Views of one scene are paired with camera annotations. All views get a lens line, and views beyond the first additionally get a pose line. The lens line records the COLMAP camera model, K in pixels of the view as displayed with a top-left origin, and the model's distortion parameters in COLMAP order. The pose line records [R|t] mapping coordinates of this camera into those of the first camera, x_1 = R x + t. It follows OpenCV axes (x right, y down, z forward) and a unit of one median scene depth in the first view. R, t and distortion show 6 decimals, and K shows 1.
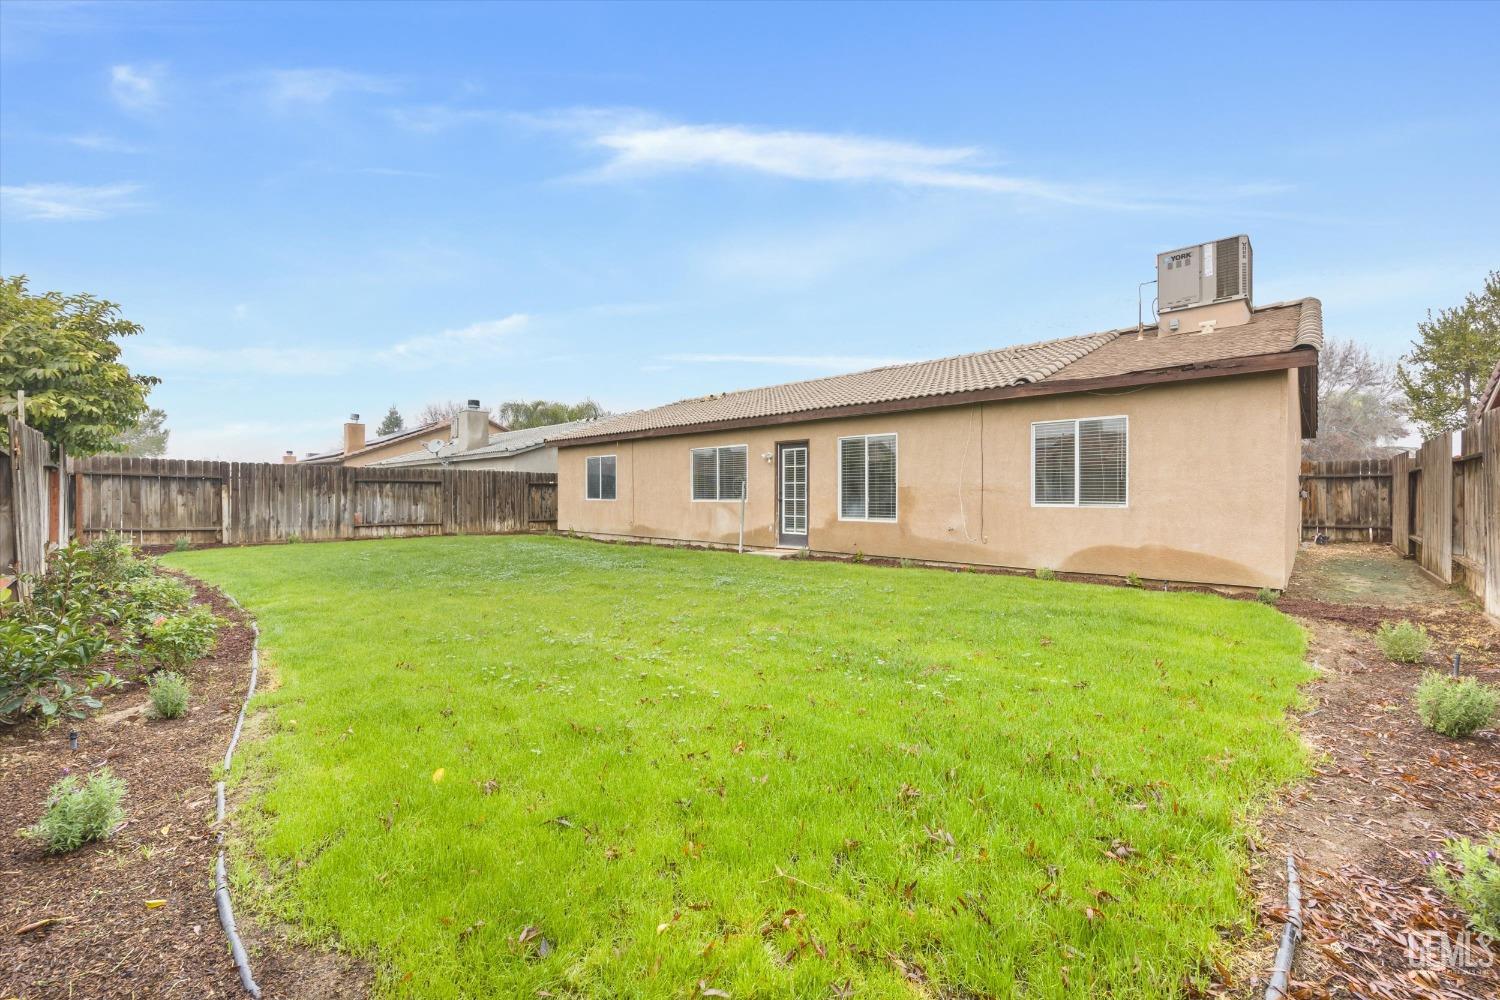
lens RADIAL K [[597.5, 0, 758.1], [0, 597.5, 501.4], [0, 0, 1]] dist [-0.003738, -0.000407]
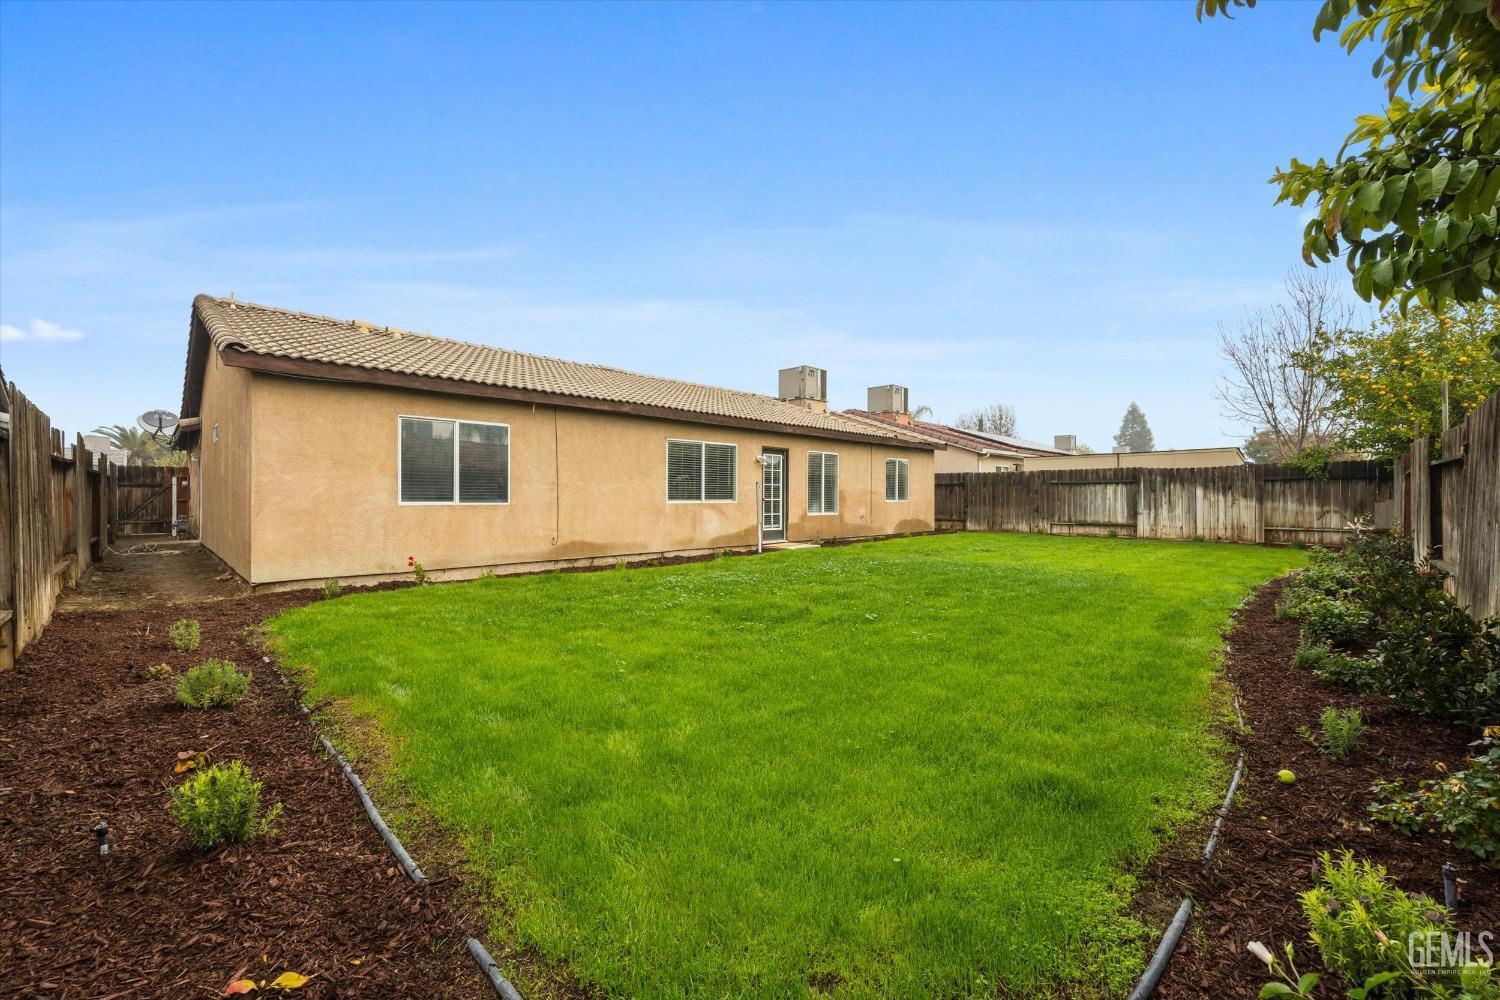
lens RADIAL K [[597.5, 0, 758.4], [0, 597.5, 498.4], [0, 0, 1]] dist [-0.003738, -0.000407]
pose [[0.021629, -0.005891, 0.999749, -0.982027], [0.004985, 0.999971, 0.005784, -0.011049], [-0.999754, 0.004859, 0.021658, 0.915211]]
